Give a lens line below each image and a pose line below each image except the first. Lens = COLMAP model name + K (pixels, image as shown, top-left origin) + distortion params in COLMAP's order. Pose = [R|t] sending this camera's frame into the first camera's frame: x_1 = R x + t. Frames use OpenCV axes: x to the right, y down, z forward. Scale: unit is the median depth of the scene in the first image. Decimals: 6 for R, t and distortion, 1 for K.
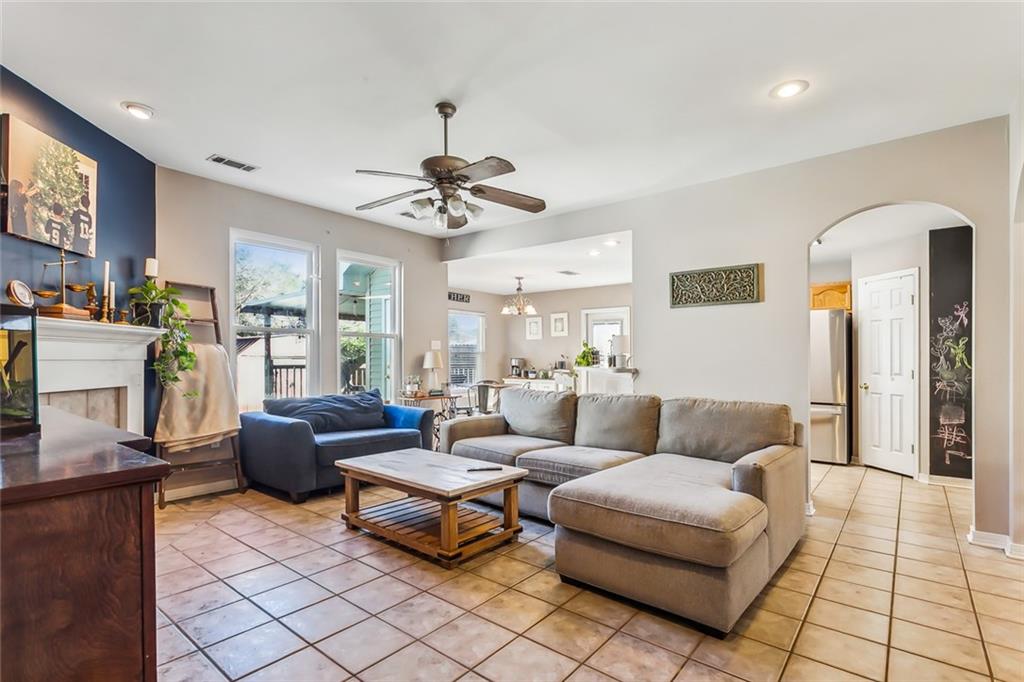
lens RADIAL K [[499.7, 0, 516.5], [0, 499.7, 363.0], [0, 0, 1]] dist [-0.001474, 0.000852]
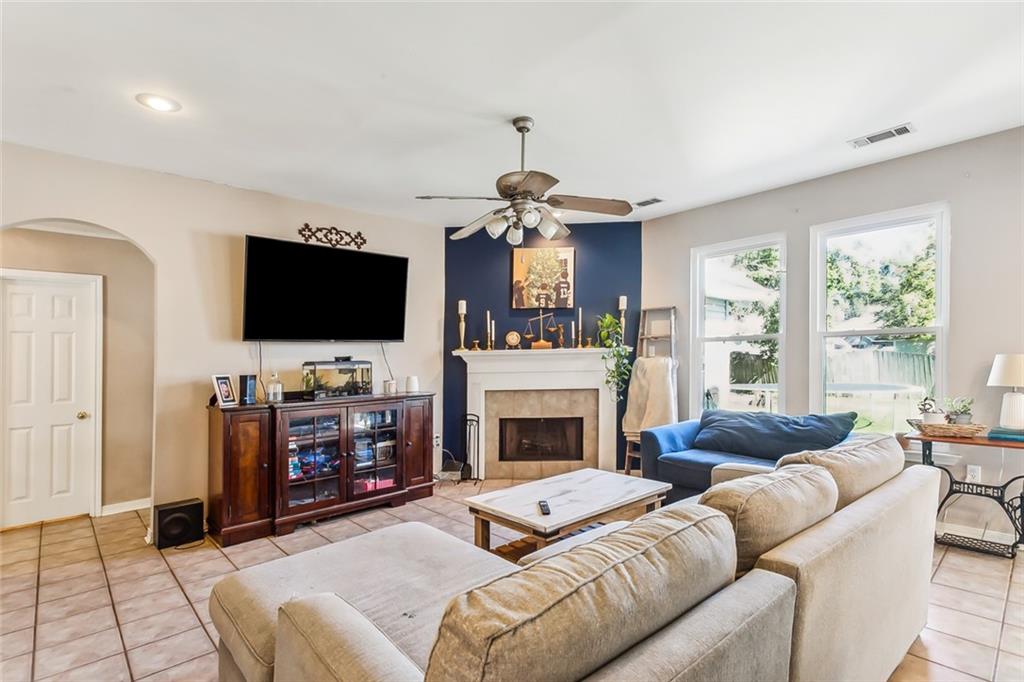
lens RADIAL K [[499.7, 0, 516.5], [0, 499.7, 363.0], [0, 0, 1]] dist [-0.001474, 0.000852]
pose [[-0.146551, 0.001769, -0.989202, 0.798537], [0.008021, 0.999968, 0.000600, -0.035950], [0.989171, -0.007846, -0.146560, 1.091461]]
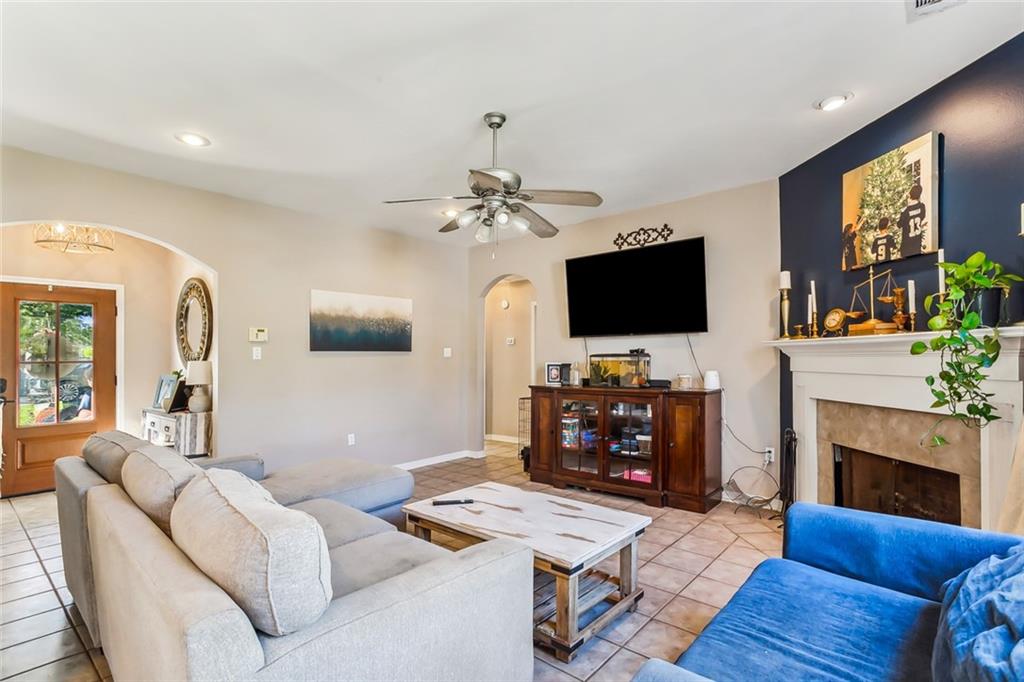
lens RADIAL K [[491.5, 0, 512.0], [0, 491.5, 341.0], [0, 0, 1]] dist [-0.000714, 0.000474]
pose [[-0.999328, 0.005109, 0.036283, -0.198667], [0.004375, 0.999785, -0.020280, -0.053522], [-0.036379, -0.020108, -0.999136, 1.882331]]
